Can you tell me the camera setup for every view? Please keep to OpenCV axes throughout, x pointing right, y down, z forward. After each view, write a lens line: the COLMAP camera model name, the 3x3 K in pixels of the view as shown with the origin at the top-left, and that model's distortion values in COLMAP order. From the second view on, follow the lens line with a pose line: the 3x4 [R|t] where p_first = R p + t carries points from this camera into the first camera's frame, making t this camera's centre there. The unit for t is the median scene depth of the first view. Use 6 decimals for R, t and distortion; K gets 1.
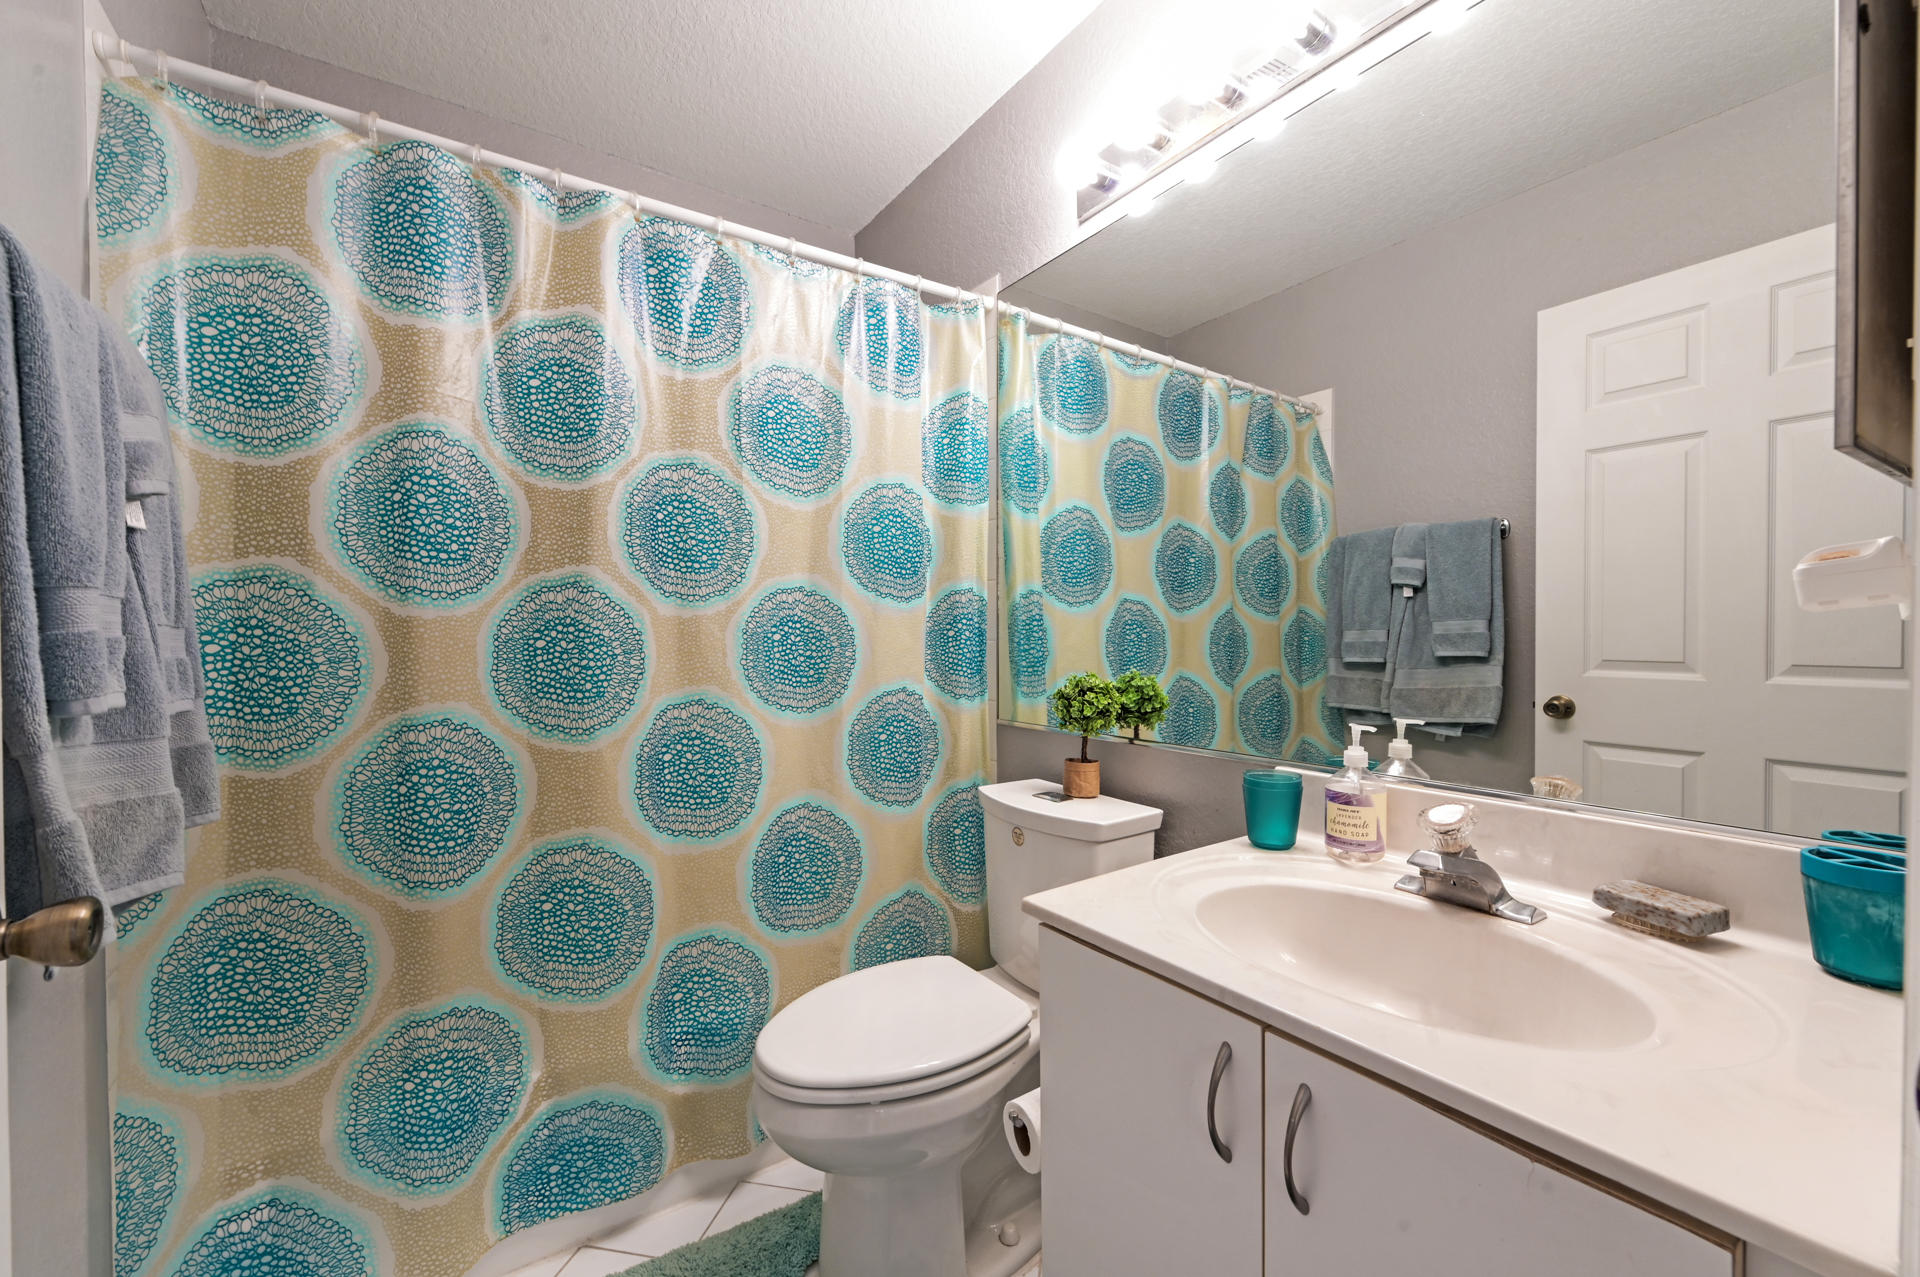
lens RADIAL K [[771.9, 0, 947.2], [0, 771.9, 646.3], [0, 0, 1]] dist [0.001201, -0.003418]
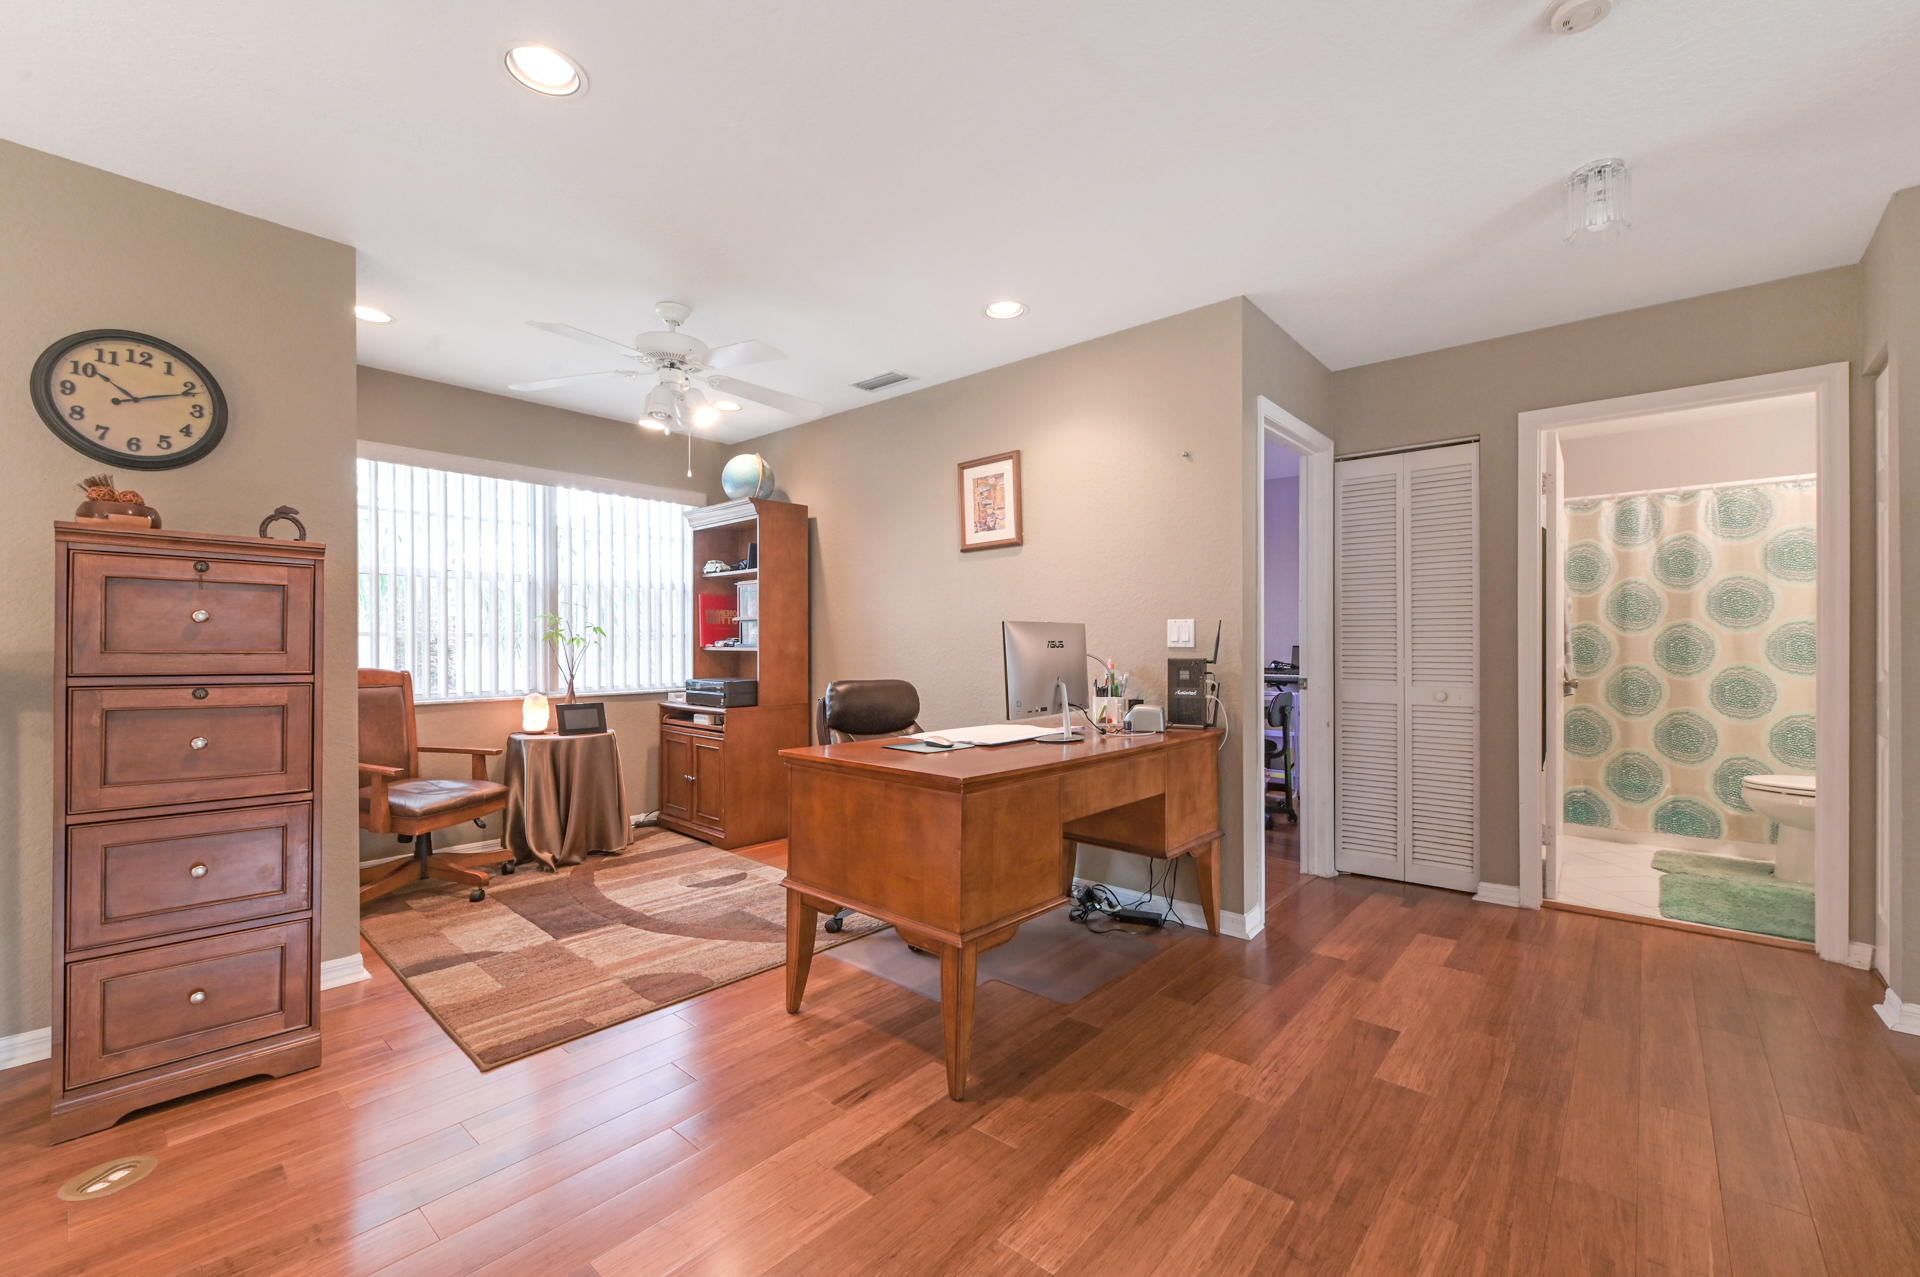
lens RADIAL K [[802.9, 0, 965.3], [0, 802.9, 642.1], [0, 0, 1]] dist [-0.002551, -0.000383]
pose [[0.264954, 0.003472, -0.964255, 1.778348], [-0.012550, 0.999921, 0.000151, 0.020732], [0.964179, 0.012061, 0.264977, -2.519146]]
